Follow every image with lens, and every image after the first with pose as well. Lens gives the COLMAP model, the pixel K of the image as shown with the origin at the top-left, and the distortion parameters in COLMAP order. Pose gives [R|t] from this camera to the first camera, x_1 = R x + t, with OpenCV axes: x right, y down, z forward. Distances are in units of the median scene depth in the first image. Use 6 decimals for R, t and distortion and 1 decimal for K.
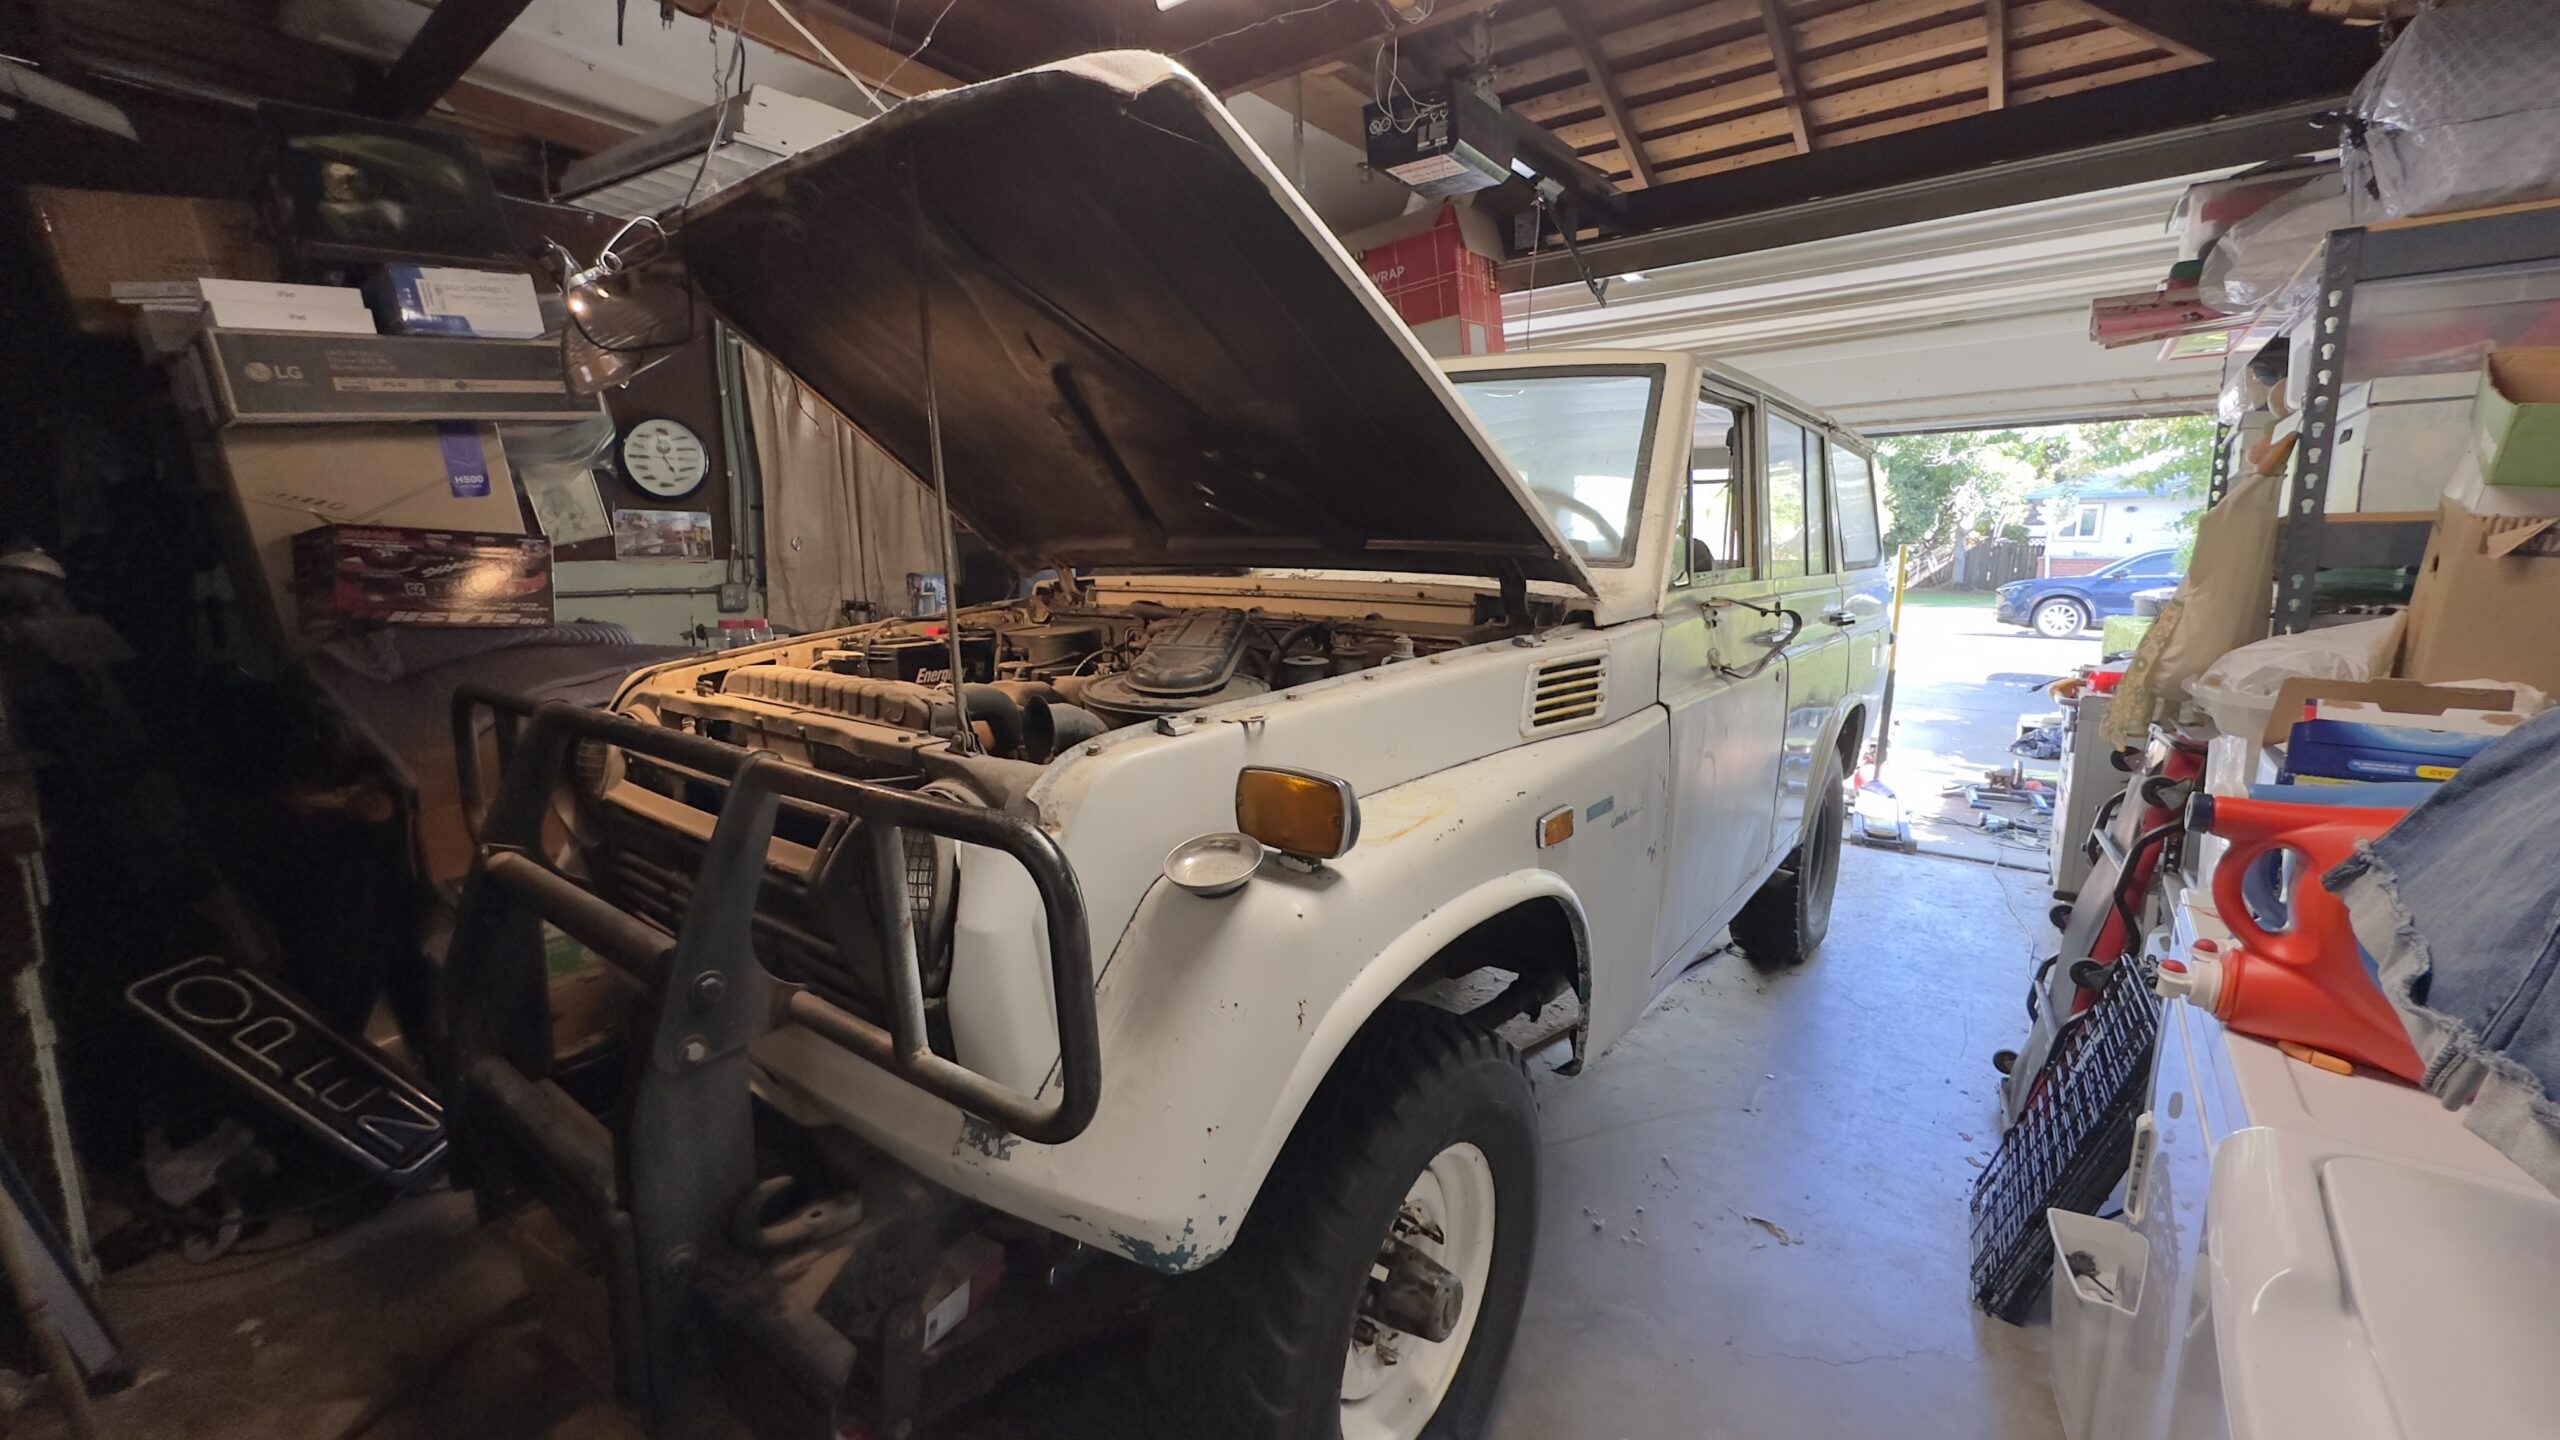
lens RADIAL K [[1024.4, 0, 1278.8], [0, 1024.4, 709.5], [0, 0, 1]] dist [-0.004894, 0.000809]
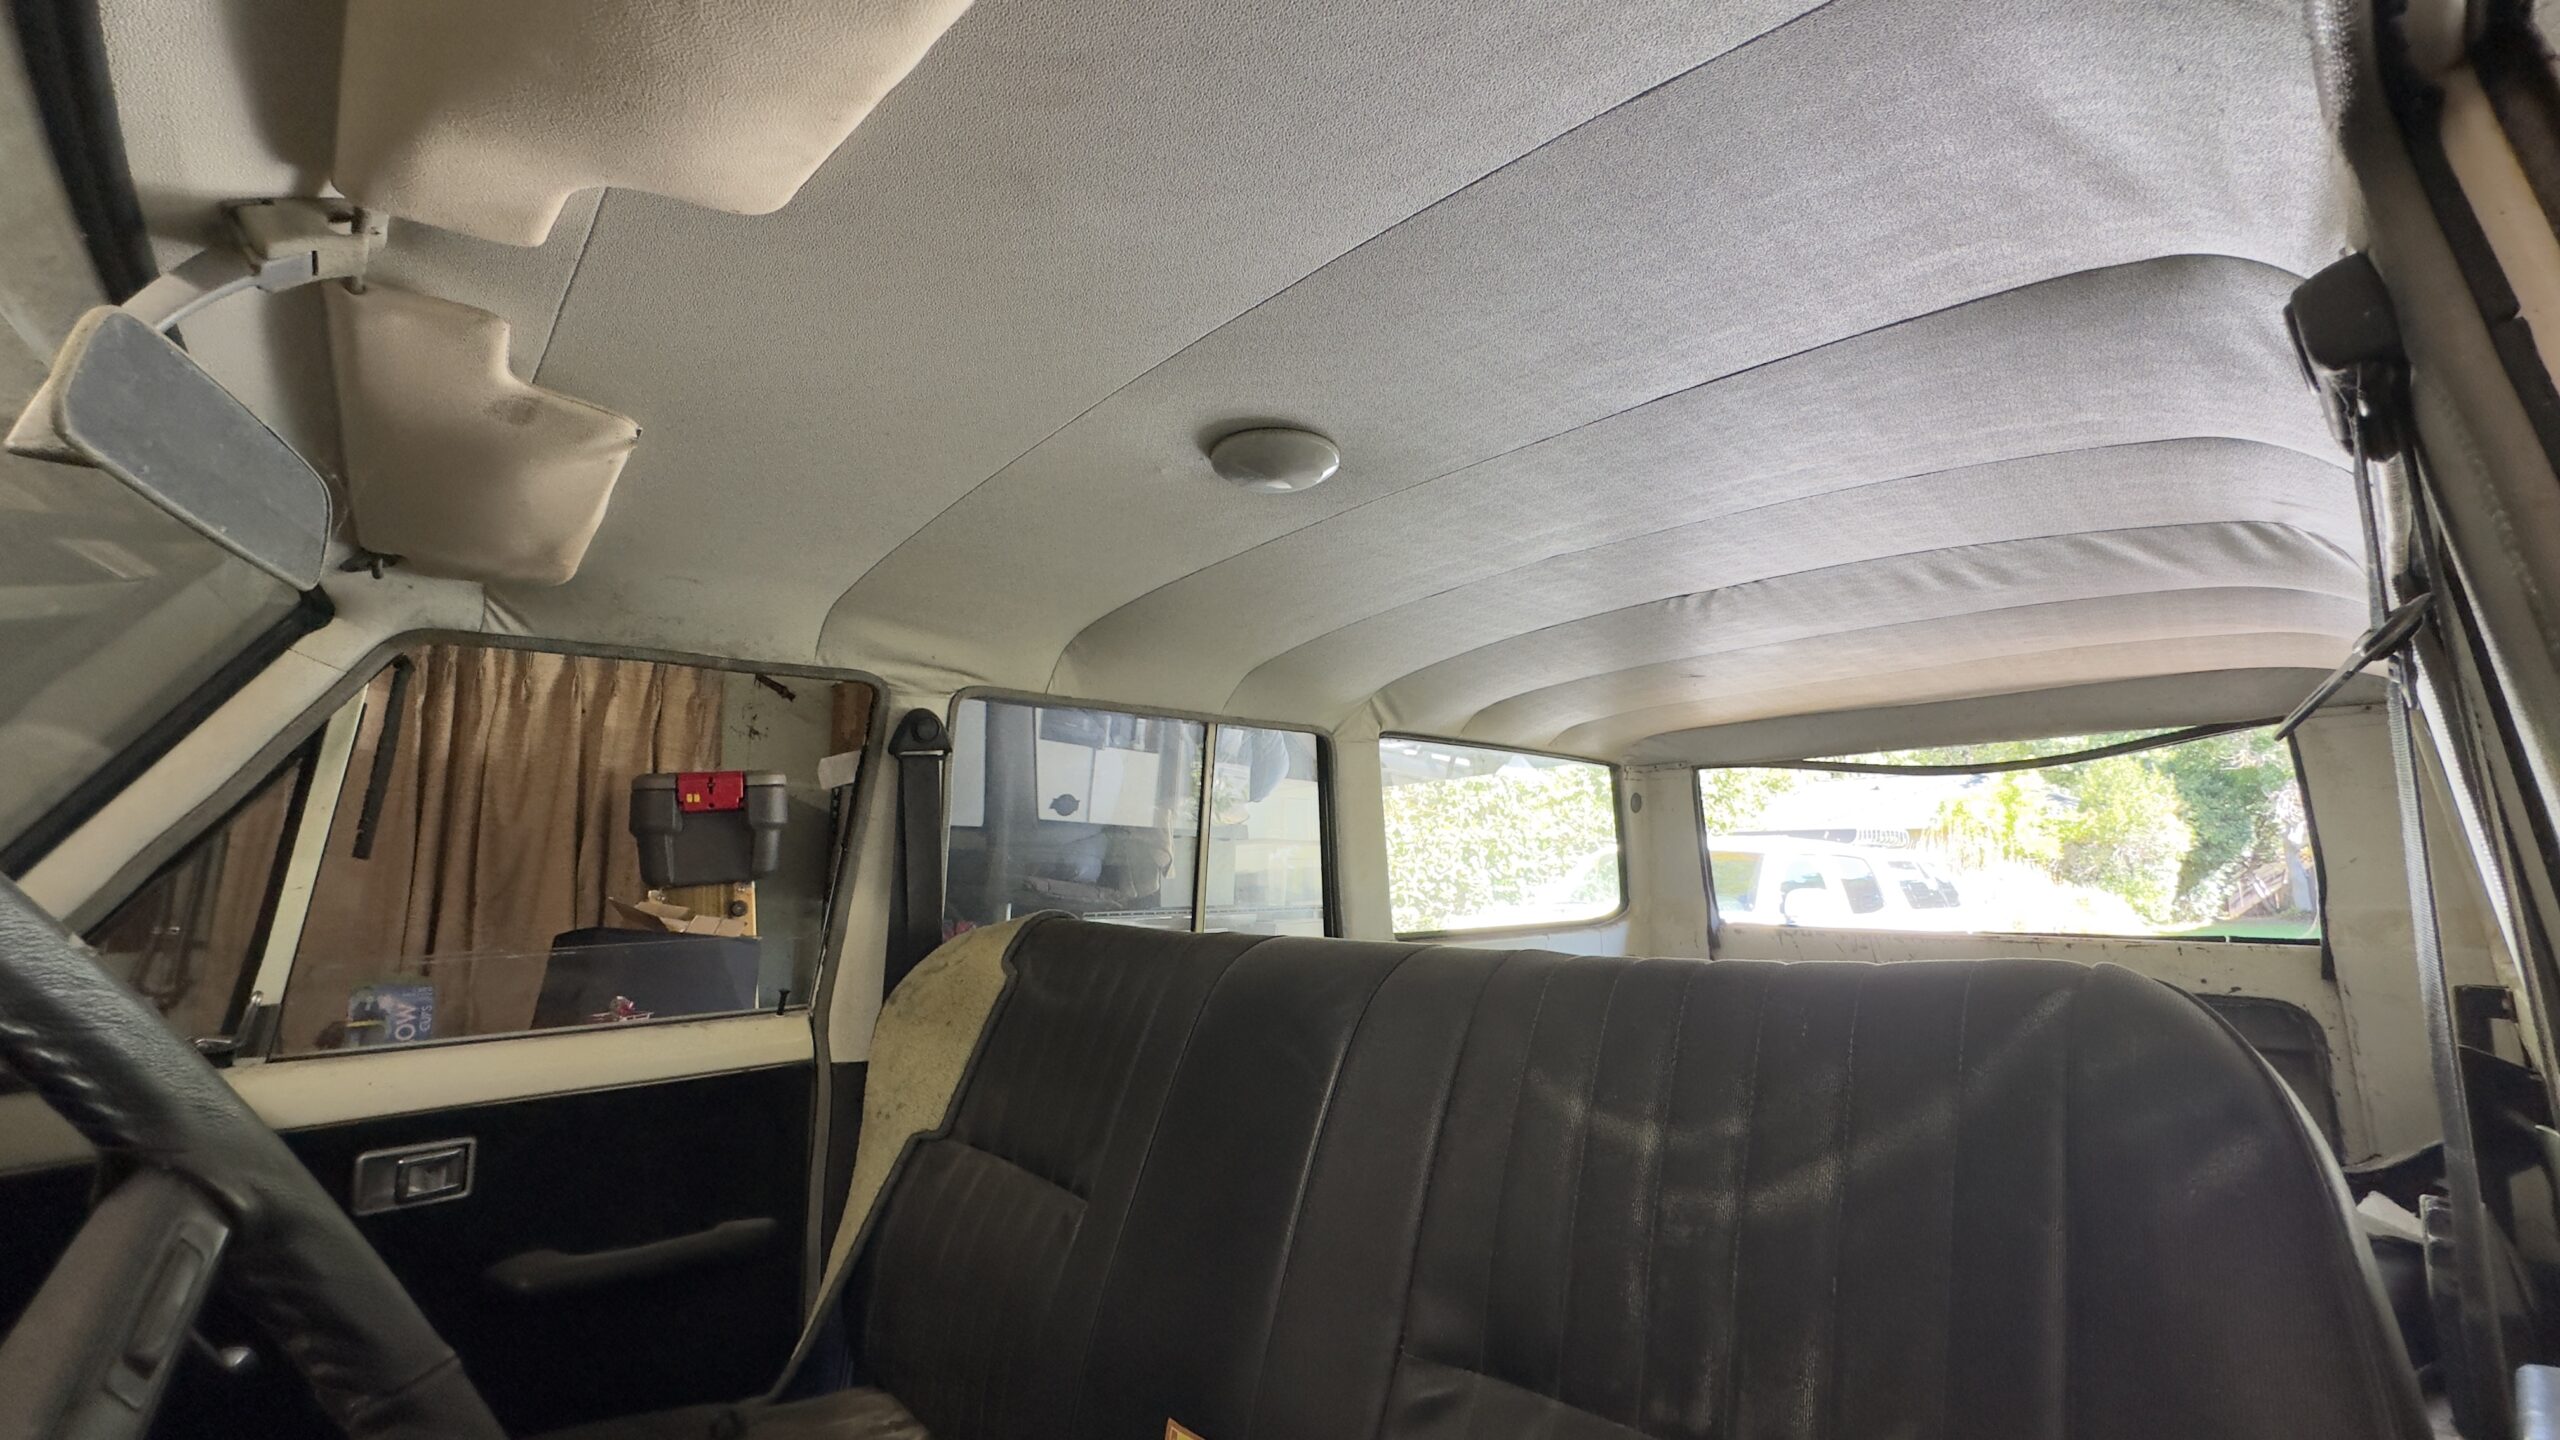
lens RADIAL K [[1024.4, 0, 1280.8], [0, 1024.4, 715.4], [0, 0, 1]] dist [-0.004894, 0.000809]
pose [[0.983726, -0.045650, -0.173778, 0.379934], [-0.010780, 0.950448, -0.310698, -0.197956], [0.179350, 0.307515, 0.934488, 1.040598]]
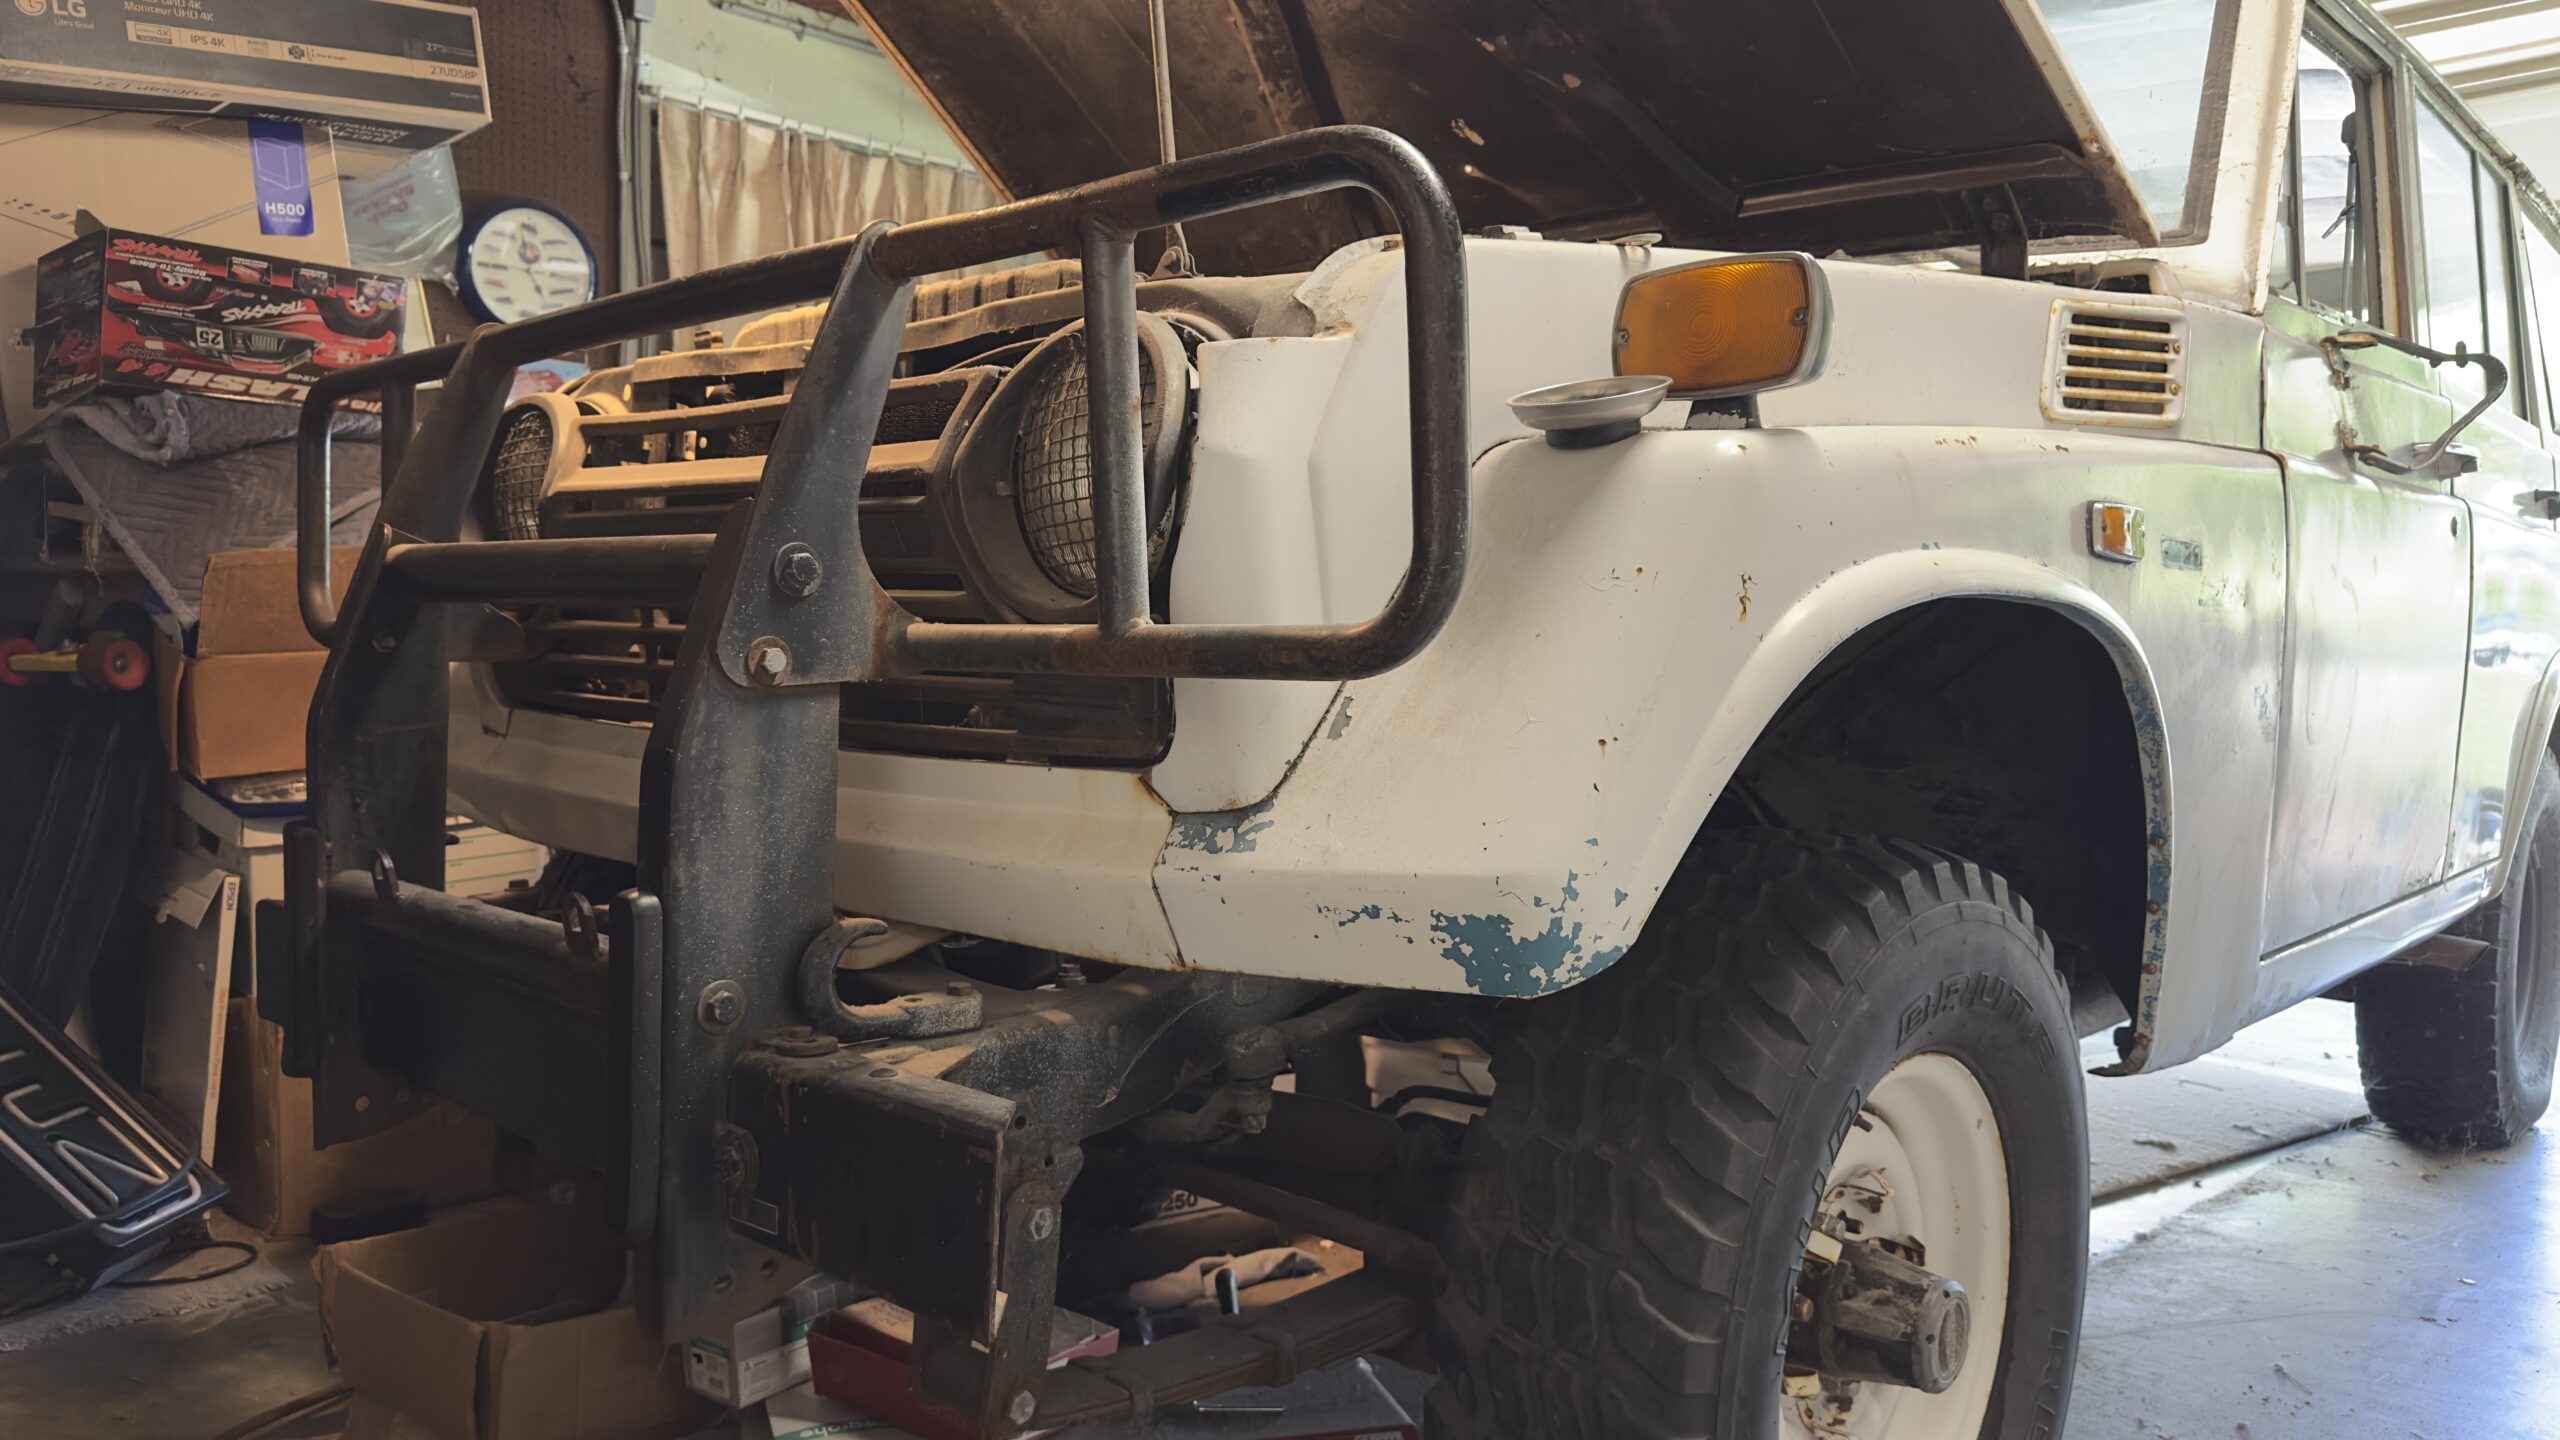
lens RADIAL K [[1804.6, 0, 1265.9], [0, 1804.6, 713.3], [0, 0, 1]] dist [0.047992, -0.068956]
pose [[0.995179, 0.019779, -0.096064, -0.076705], [-0.030666, 0.993098, -0.113209, 0.240930], [0.093162, 0.115609, 0.988916, -0.043006]]
